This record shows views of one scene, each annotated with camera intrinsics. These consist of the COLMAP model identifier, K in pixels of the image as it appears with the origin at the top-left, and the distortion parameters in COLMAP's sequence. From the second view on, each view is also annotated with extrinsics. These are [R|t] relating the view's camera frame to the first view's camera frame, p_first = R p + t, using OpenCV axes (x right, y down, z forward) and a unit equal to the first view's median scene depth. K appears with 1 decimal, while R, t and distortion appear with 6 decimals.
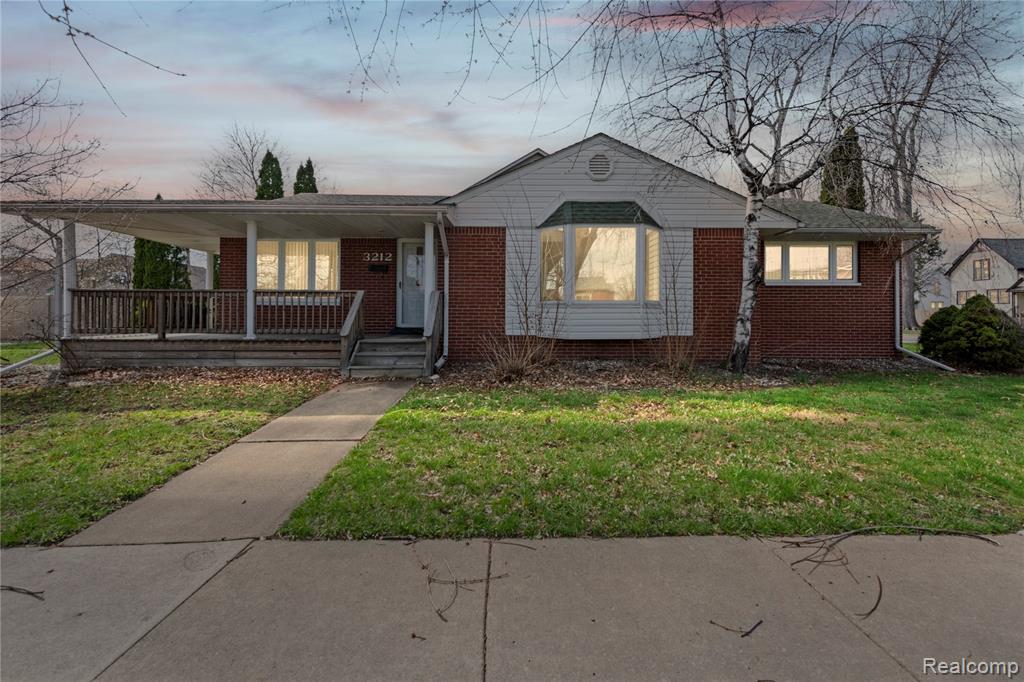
lens RADIAL K [[409.3, 0, 517.6], [0, 409.3, 332.3], [0, 0, 1]] dist [0.013221, 0.000330]
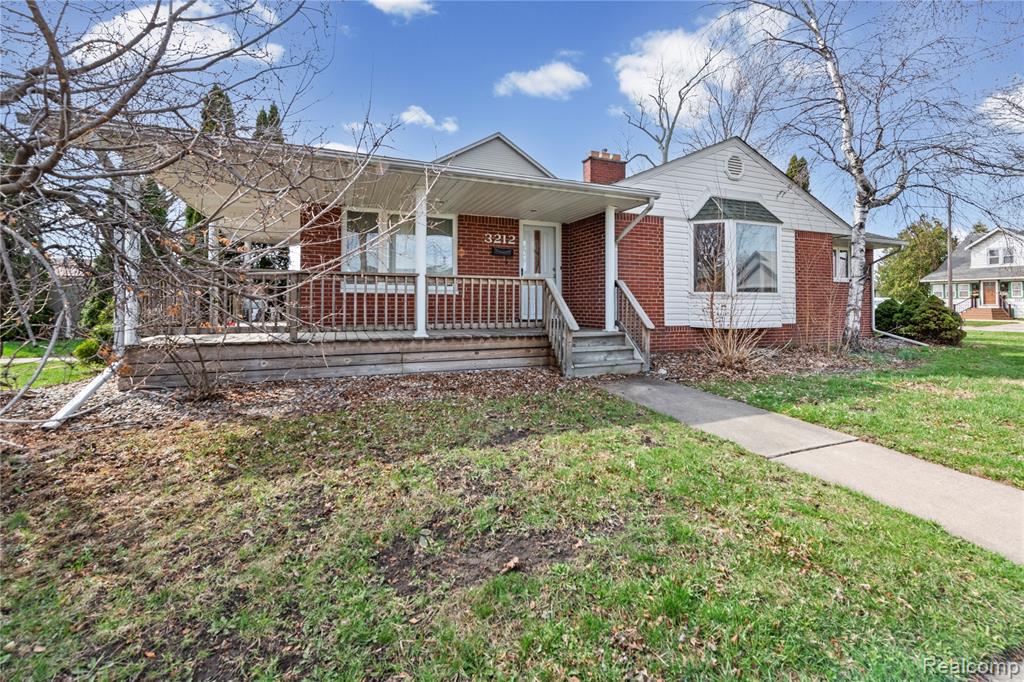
lens RADIAL K [[409.3, 0, 551.8], [0, 409.3, 325.0], [0, 0, 1]] dist [0.013221, 0.000330]
pose [[0.933178, -0.017587, 0.358985, -0.695545], [0.014276, 0.999828, 0.011873, -0.012038], [-0.359132, -0.005955, 0.933268, 0.184200]]
